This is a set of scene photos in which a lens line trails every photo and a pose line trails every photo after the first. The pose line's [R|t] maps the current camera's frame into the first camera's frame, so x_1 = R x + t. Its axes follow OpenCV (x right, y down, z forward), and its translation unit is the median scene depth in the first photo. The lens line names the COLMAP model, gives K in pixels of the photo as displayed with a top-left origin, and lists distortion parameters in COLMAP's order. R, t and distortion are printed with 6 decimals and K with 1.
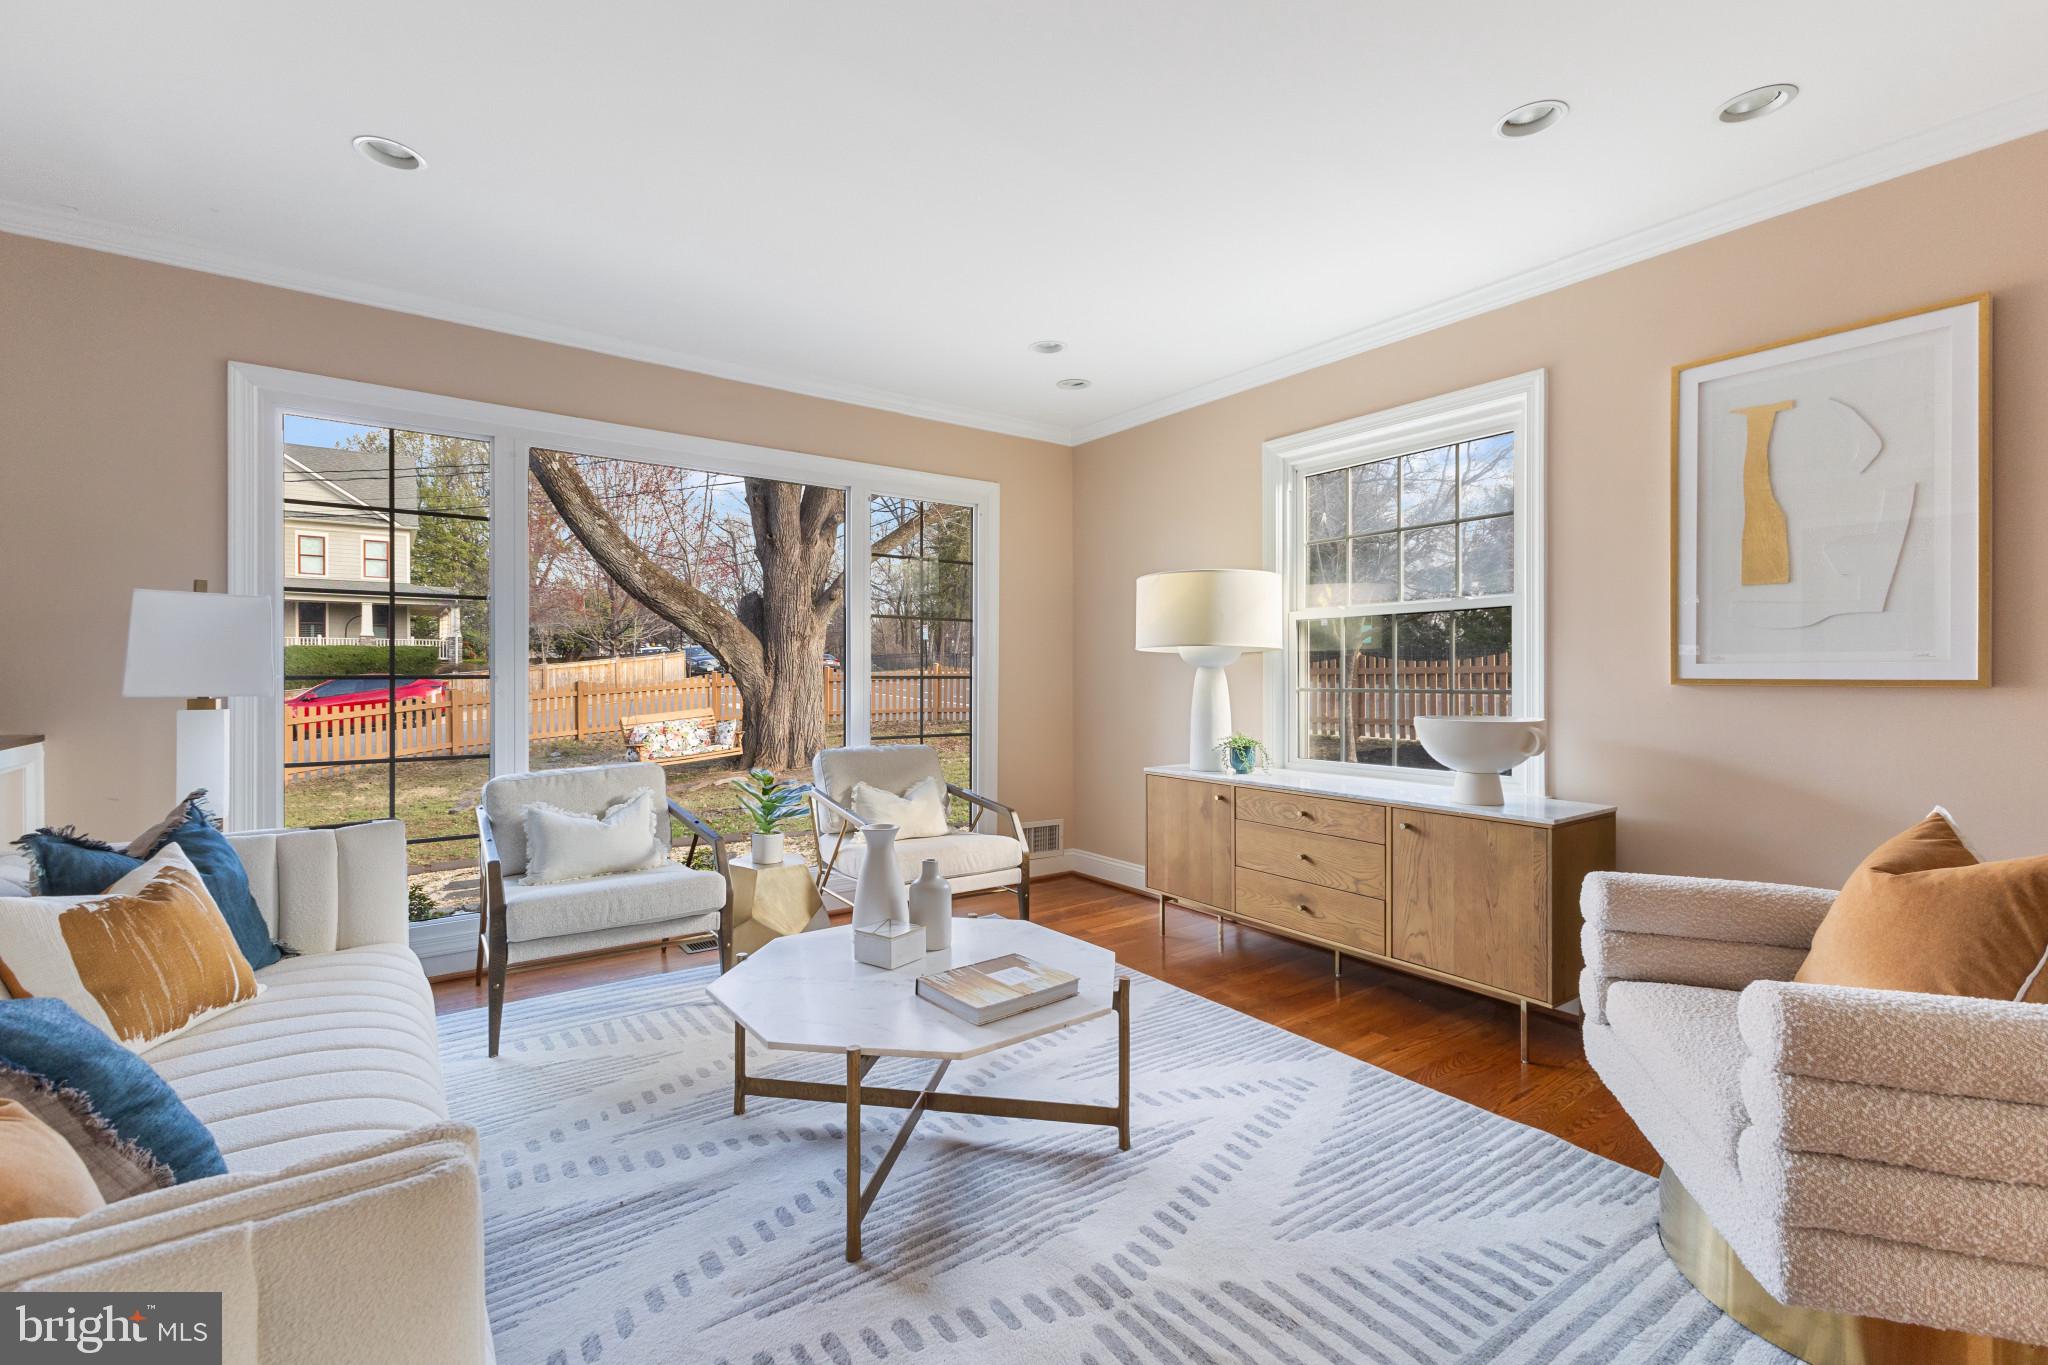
lens RADIAL K [[886.6, 0, 1015.8], [0, 886.6, 675.3], [0, 0, 1]] dist [0.013988, -0.002466]
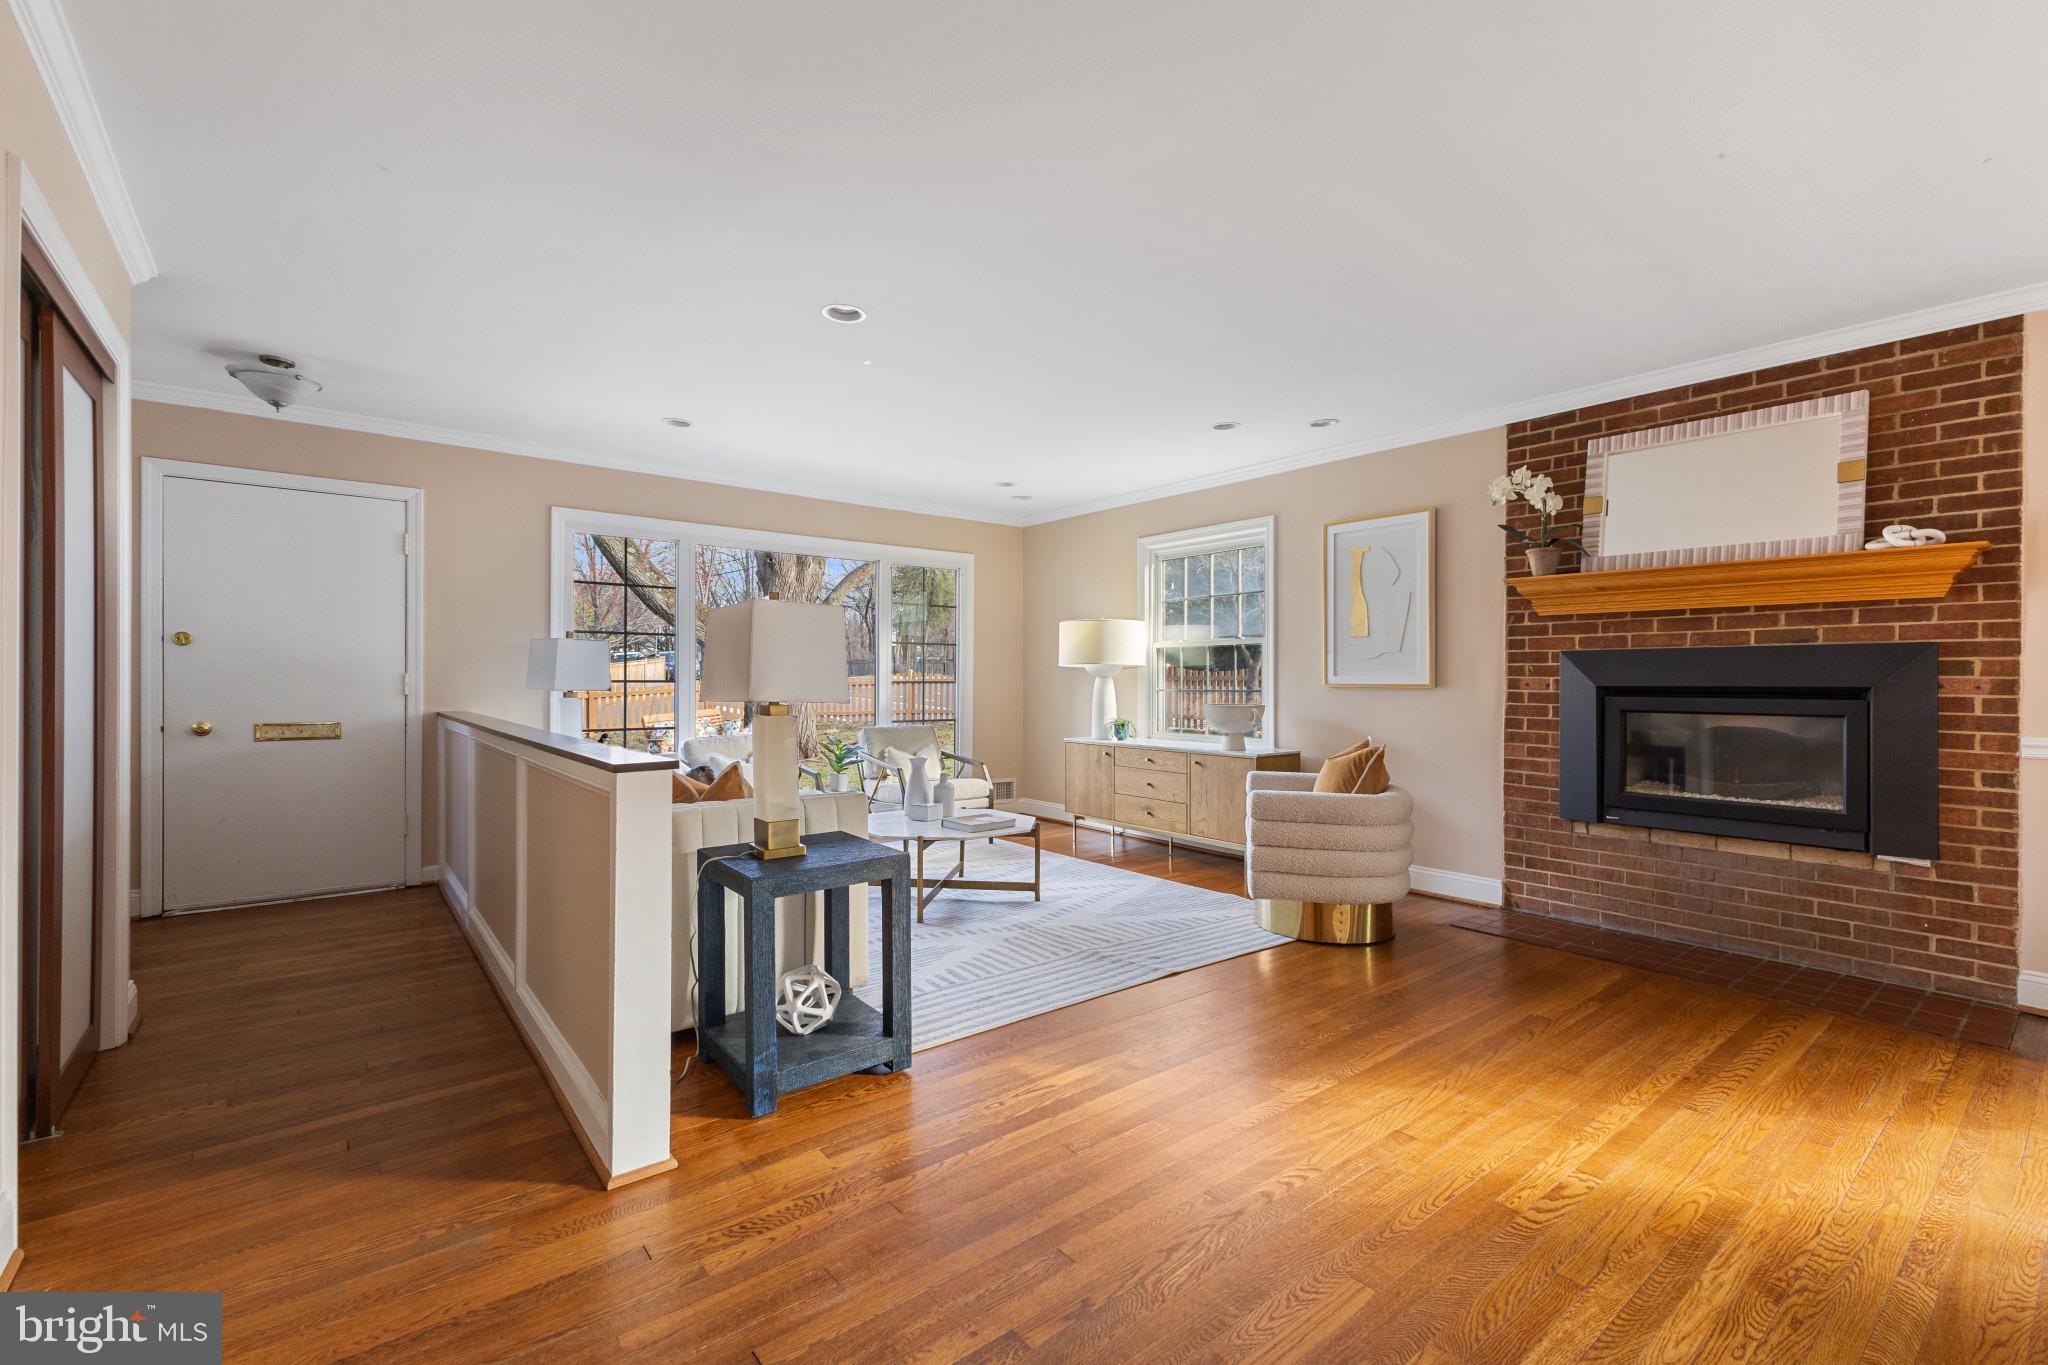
lens RADIAL K [[886.6, 0, 1023.5], [0, 886.6, 681.2], [0, 0, 1]] dist [0.013988, -0.002466]
pose [[0.998796, 0.002644, 0.048975, -0.010418], [-0.002672, 0.999996, 0.000499, -0.000480], [-0.048974, -0.000629, 0.998800, -0.660300]]
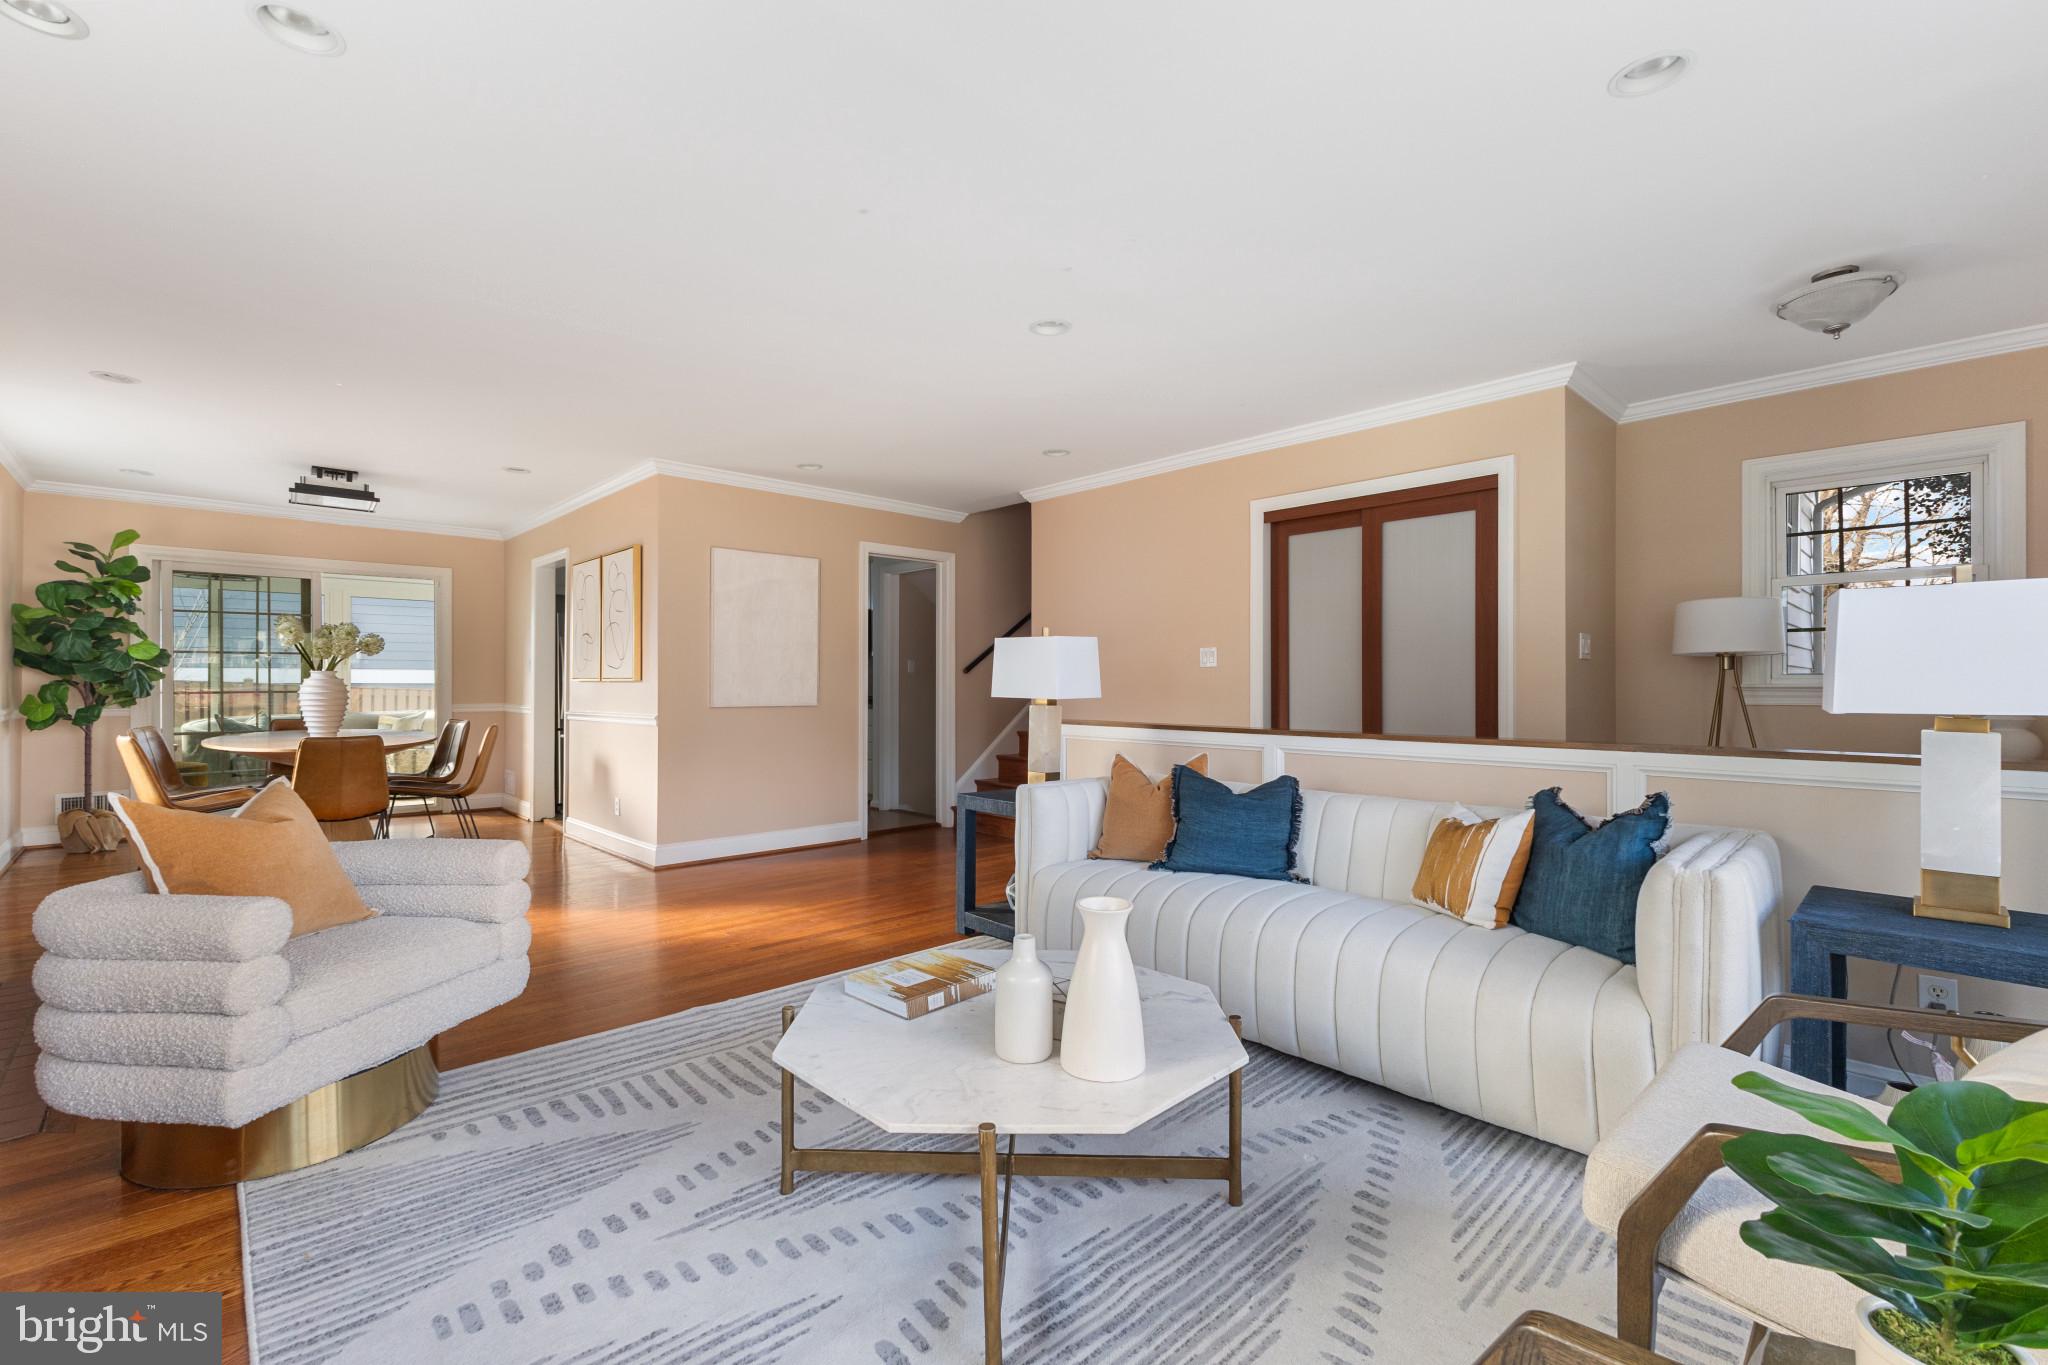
lens RADIAL K [[886.6, 0, 1022.9], [0, 886.6, 682.8], [0, 0, 1]] dist [0.013988, -0.002466]
pose [[-0.991317, -0.002431, -0.131471, 0.001012], [-0.002858, 0.999991, 0.003062, -0.002503], [0.131463, 0.003411, -0.991315, 1.130739]]
